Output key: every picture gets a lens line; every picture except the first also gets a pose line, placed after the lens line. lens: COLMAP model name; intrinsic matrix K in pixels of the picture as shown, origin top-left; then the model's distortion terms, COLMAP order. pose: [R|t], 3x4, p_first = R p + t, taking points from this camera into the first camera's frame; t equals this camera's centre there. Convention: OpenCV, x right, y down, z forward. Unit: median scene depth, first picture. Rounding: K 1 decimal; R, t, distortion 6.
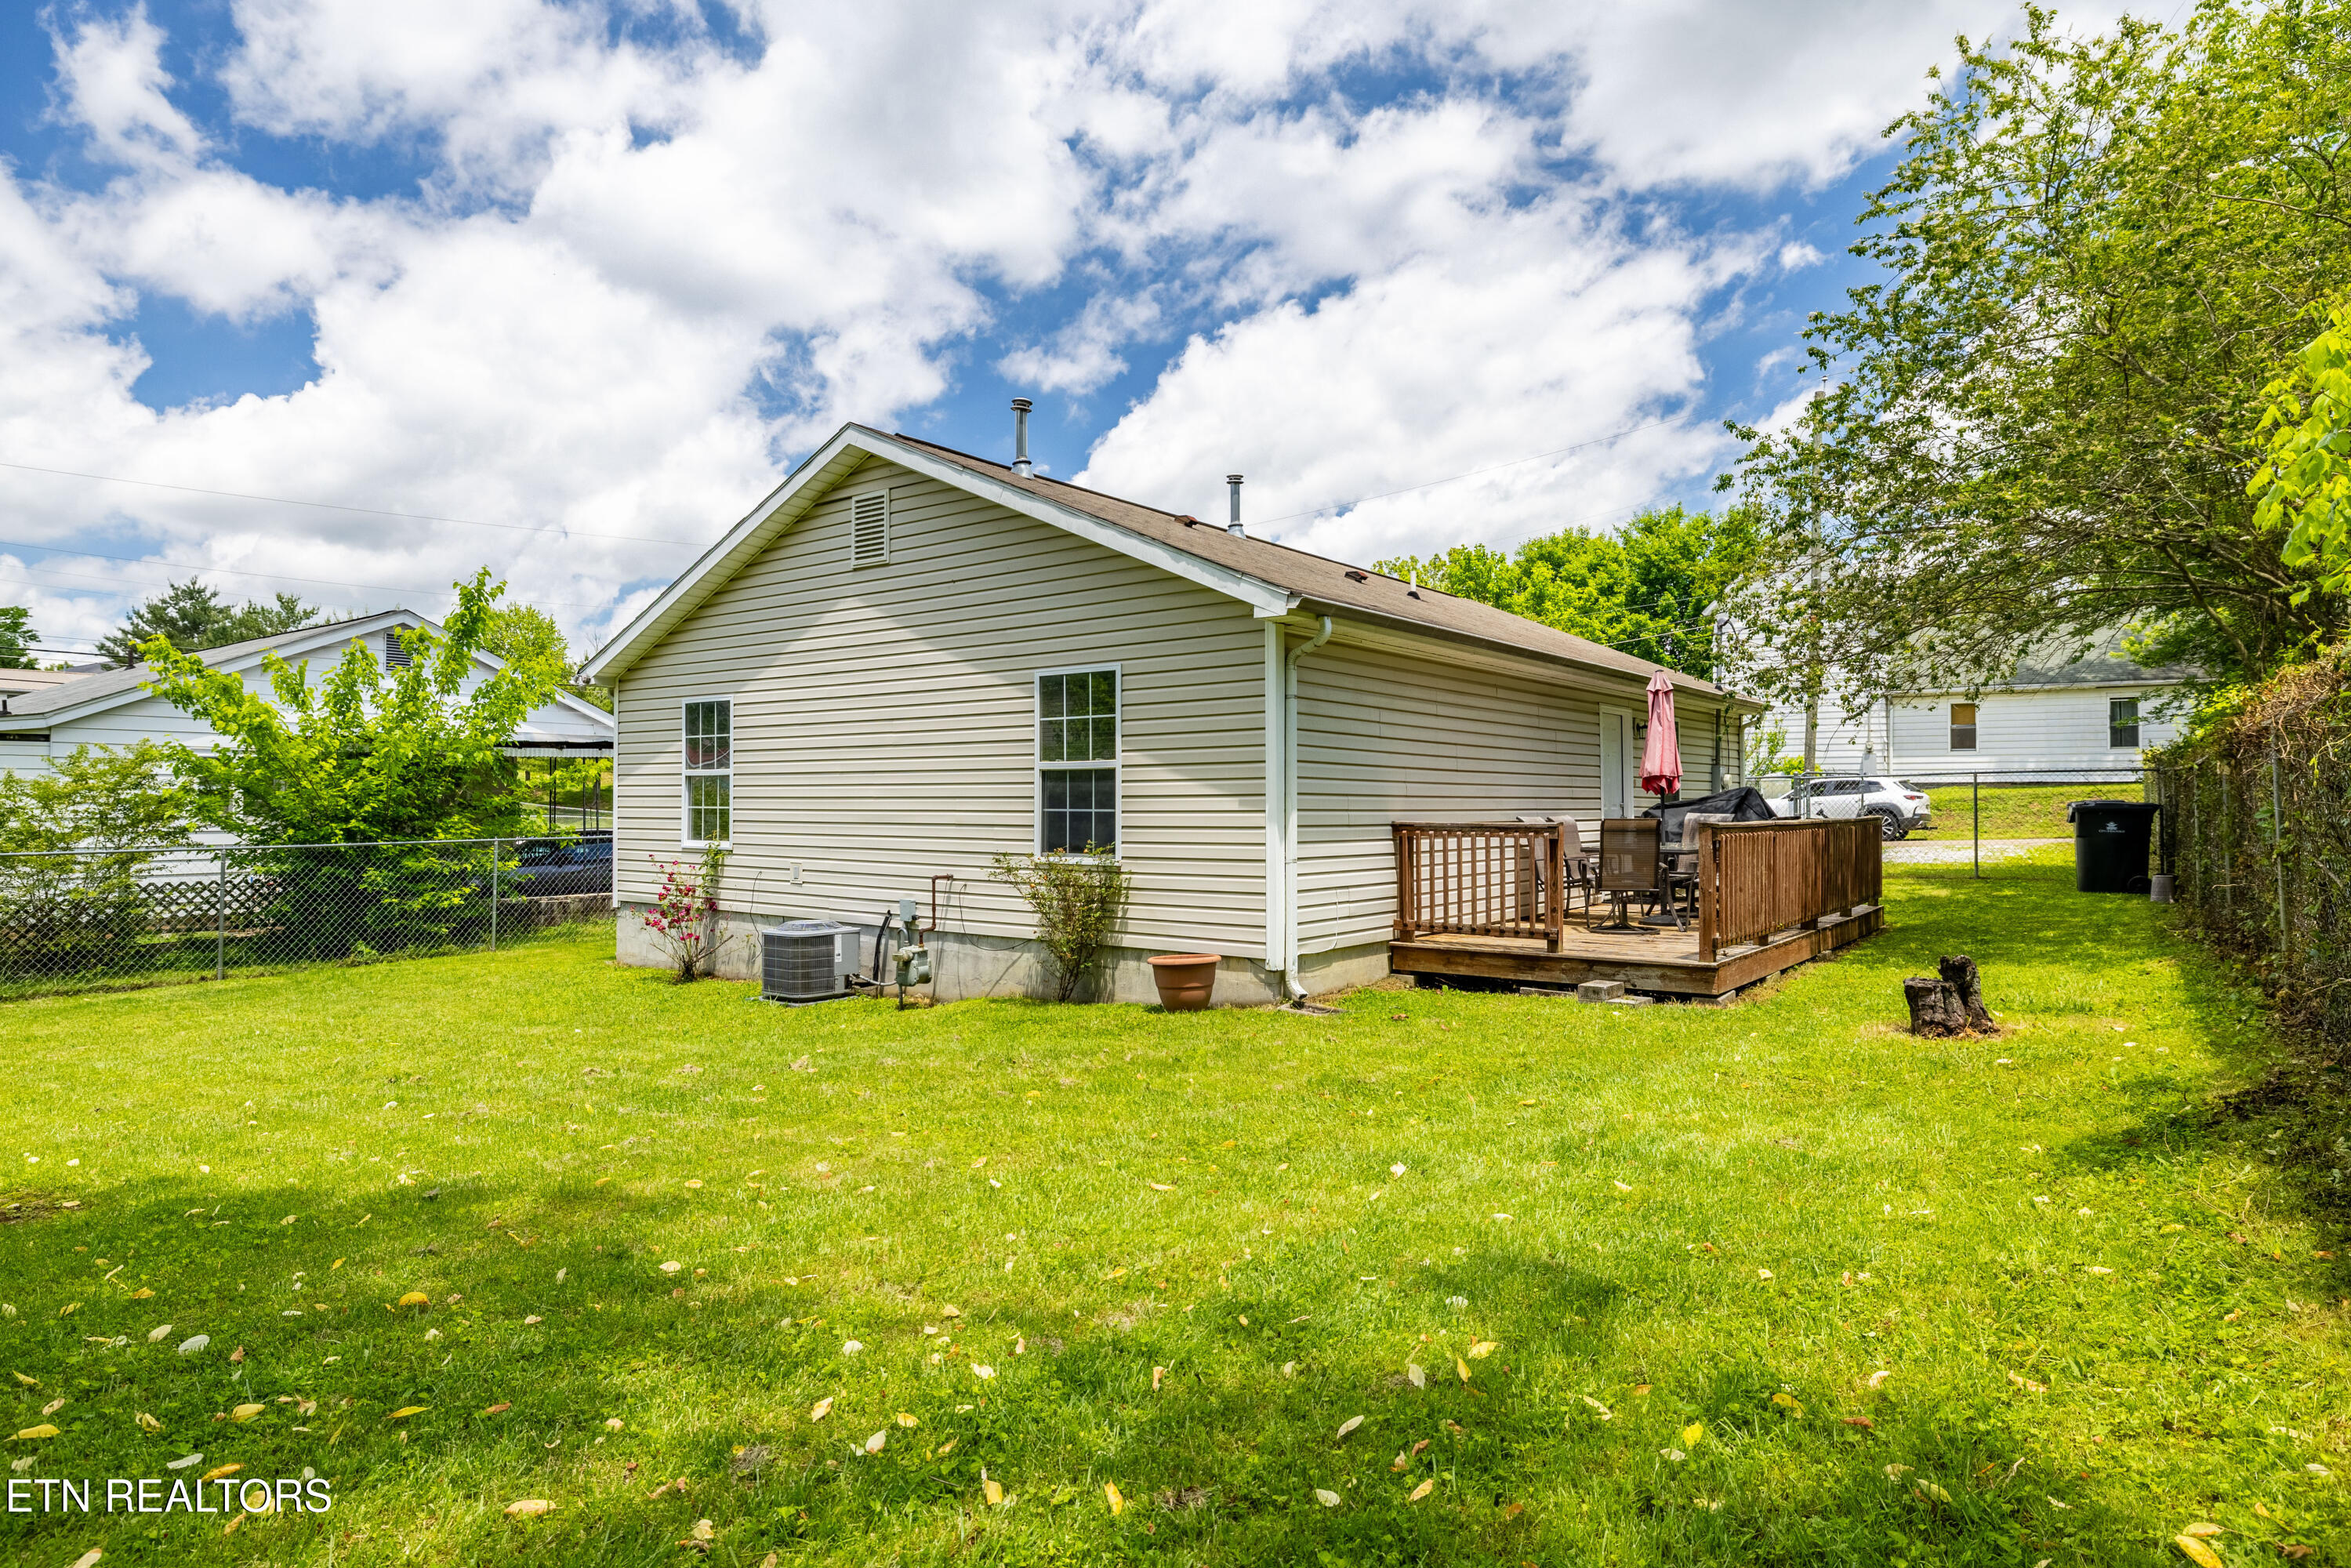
lens RADIAL K [[1344.6, 0, 1193.8], [0, 1344.6, 790.3], [0, 0, 1]] dist [-0.005157, -0.001628]
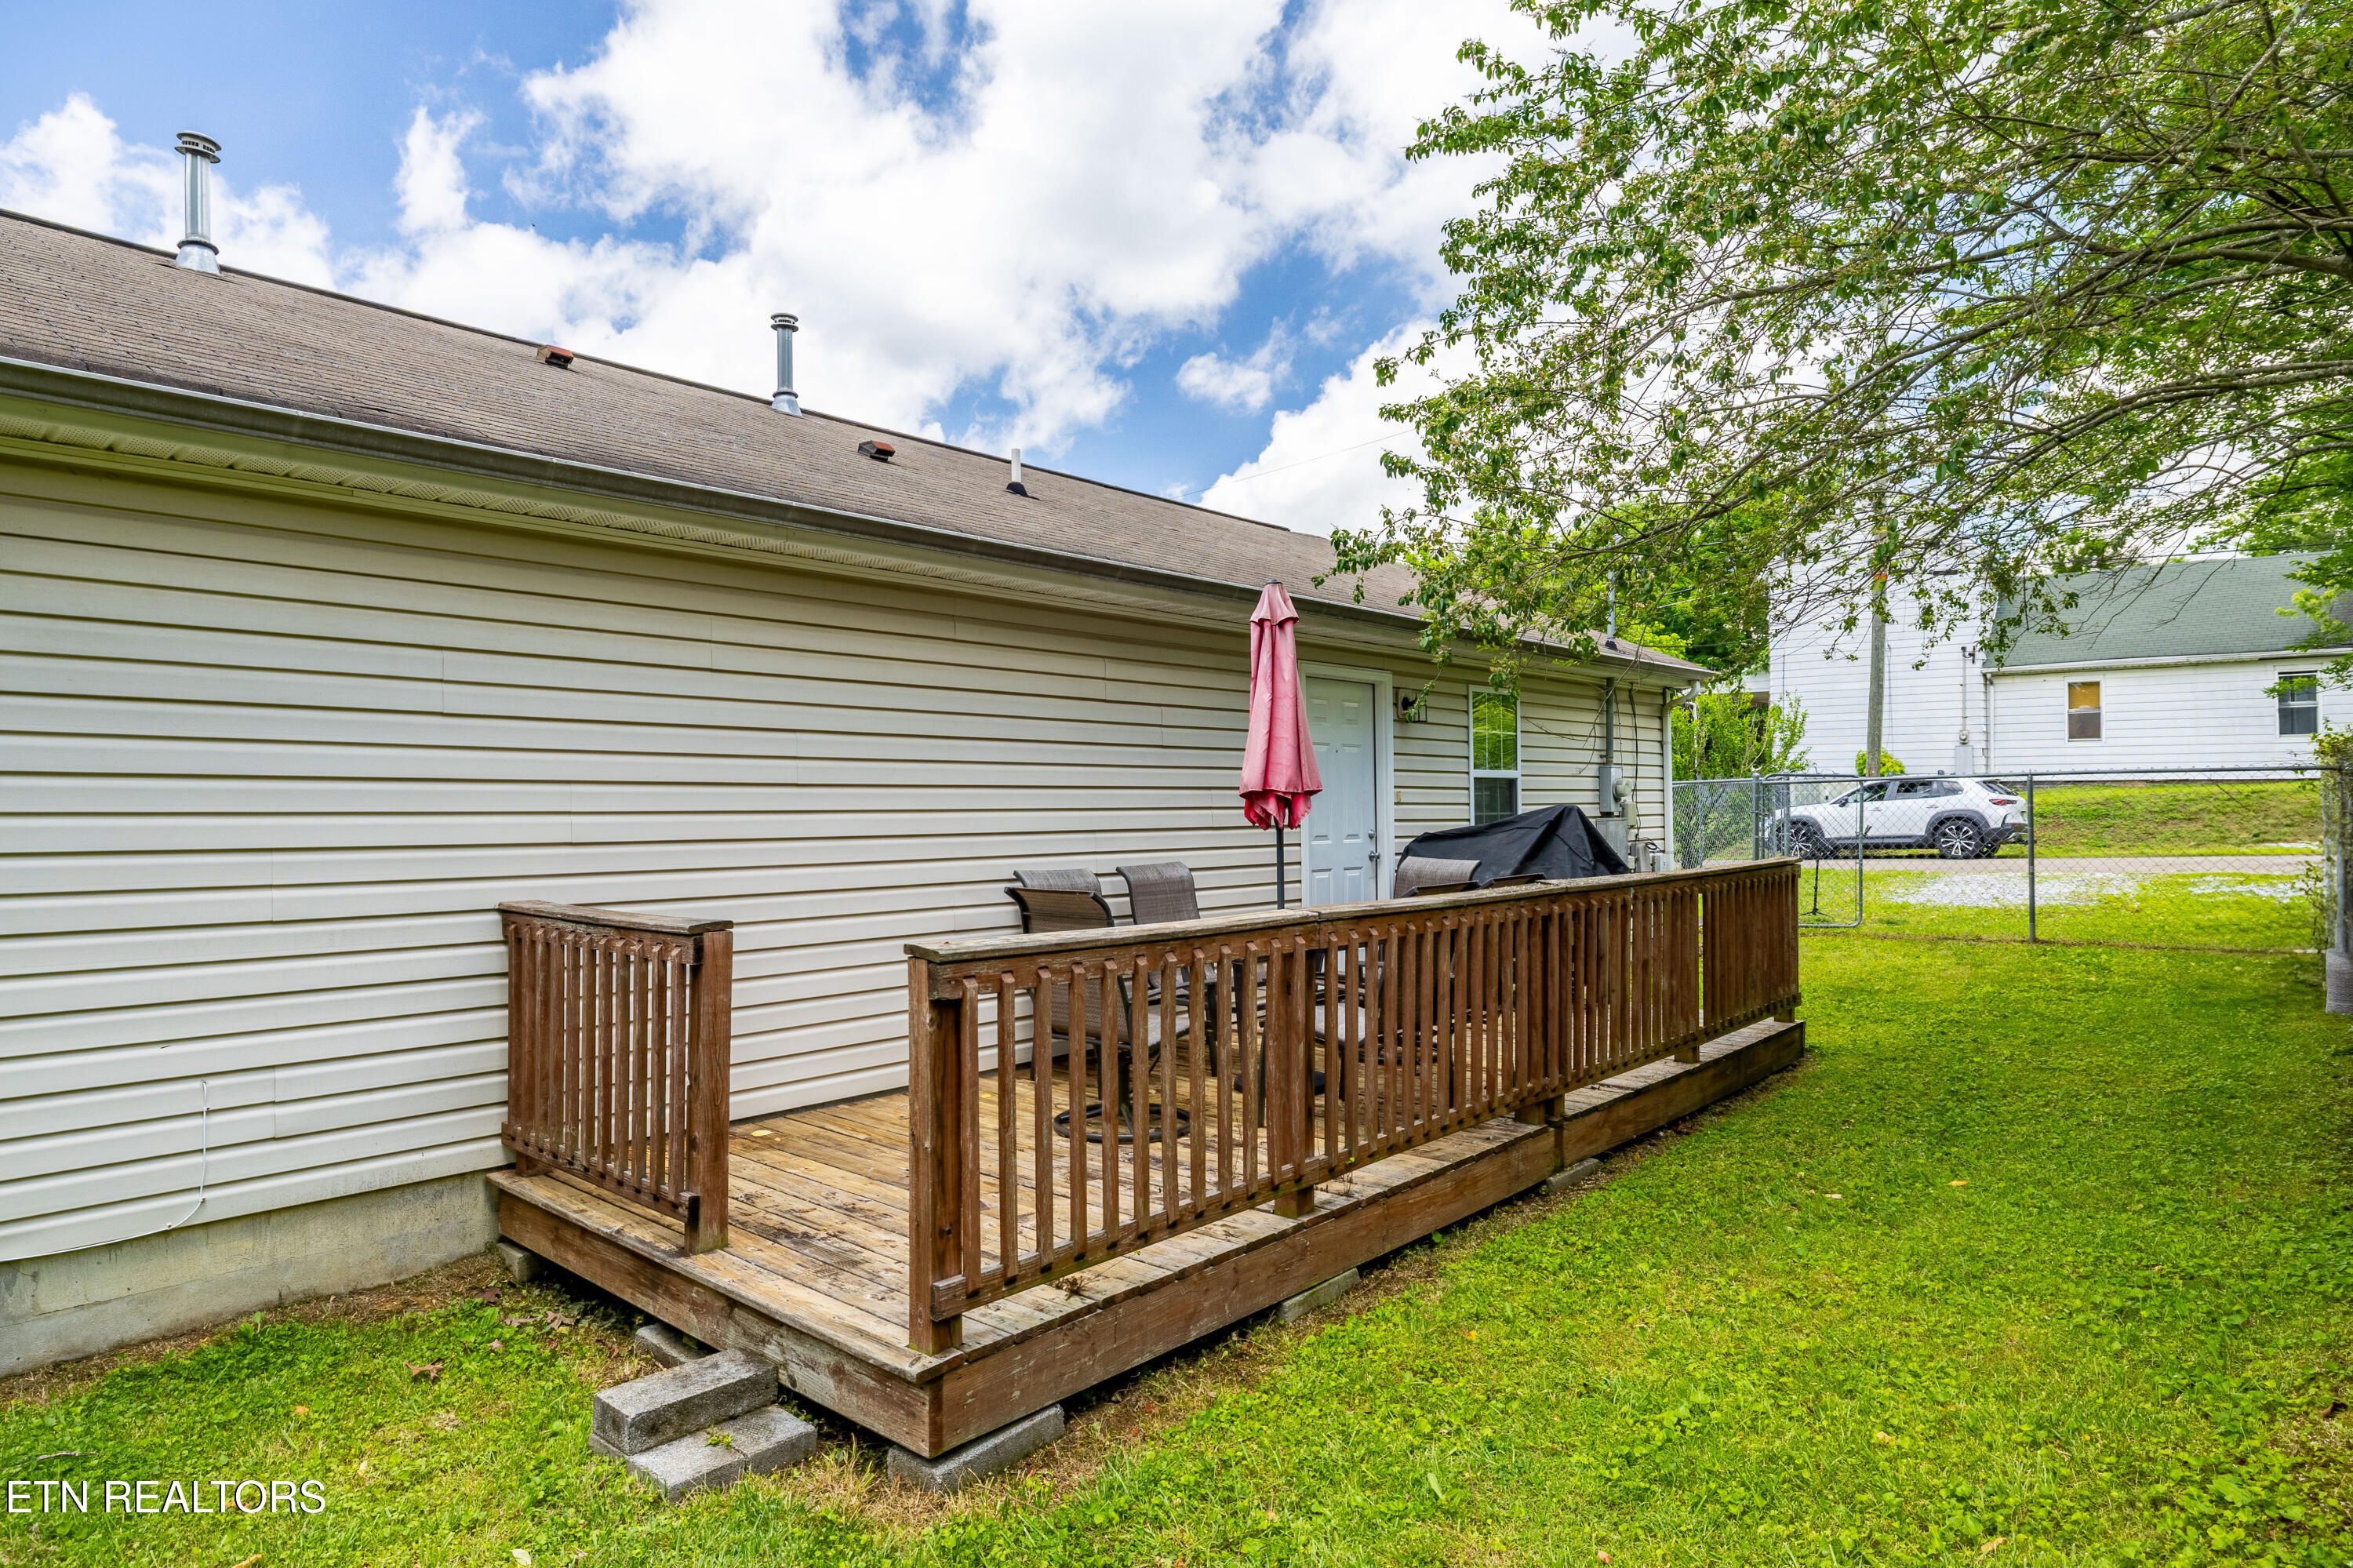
lens RADIAL K [[1345.8, 0, 1184.3], [0, 1345.8, 786.5], [0, 0, 1]] dist [-0.005157, -0.001628]
pose [[0.995901, -0.005324, -0.090297, 0.246576], [0.005171, 0.999985, -0.001929, -0.007848], [0.090306, 0.001454, 0.995913, 0.340943]]
